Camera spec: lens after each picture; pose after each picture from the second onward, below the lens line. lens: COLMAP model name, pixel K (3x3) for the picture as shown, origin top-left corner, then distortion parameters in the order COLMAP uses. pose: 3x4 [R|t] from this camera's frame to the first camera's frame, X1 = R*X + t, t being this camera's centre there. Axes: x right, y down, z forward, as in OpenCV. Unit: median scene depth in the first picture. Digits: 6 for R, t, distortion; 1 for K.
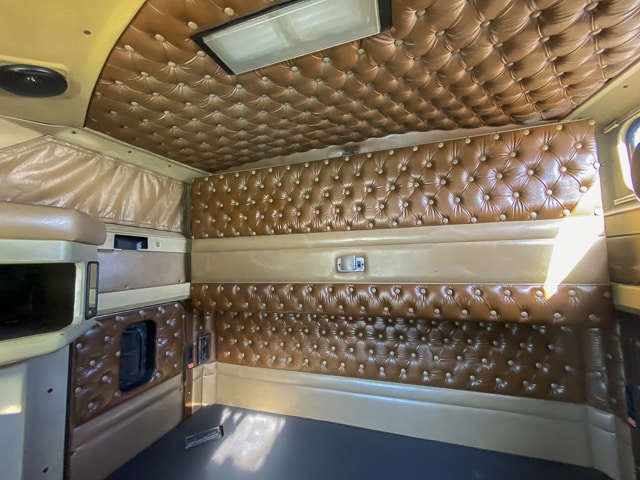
lens RADIAL K [[258.1, 0, 320.0], [0, 258.1, 240.0], [0, 0, 1]] dist [-0.002660, 0.000137]
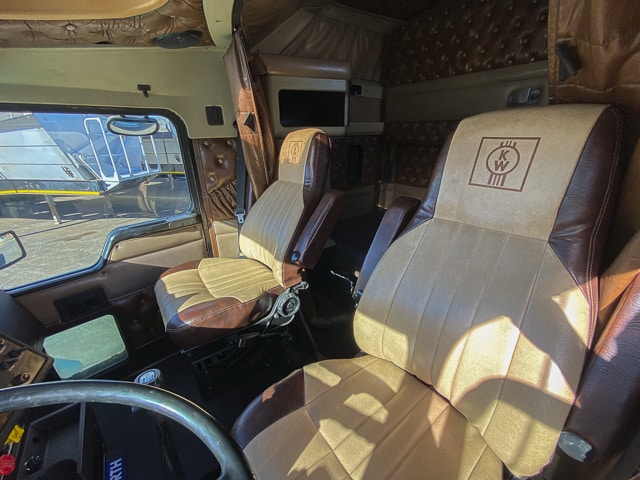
lens RADIAL K [[258.1, 0, 320.0], [0, 258.1, 240.0], [0, 0, 1]] dist [-0.002660, 0.000137]
pose [[0.823062, 0.225564, -0.521240, 0.099804], [0.039168, 0.893025, 0.448300, 0.098594], [0.566600, -0.389395, 0.726179, -0.513749]]
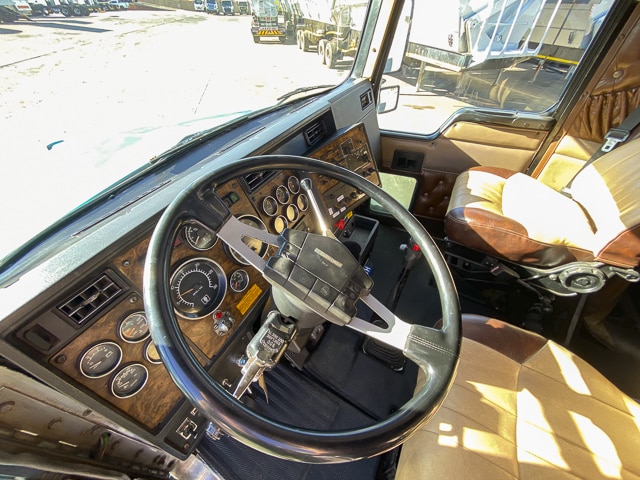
lens RADIAL K [[258.1, 0, 320.0], [0, 258.1, 240.0], [0, 0, 1]] dist [-0.002660, 0.000137]
pose [[-0.169307, 0.687397, -0.706273, 0.204193], [0.078273, 0.723733, 0.685627, 0.128736], [0.982450, 0.060800, -0.176338, -0.843632]]
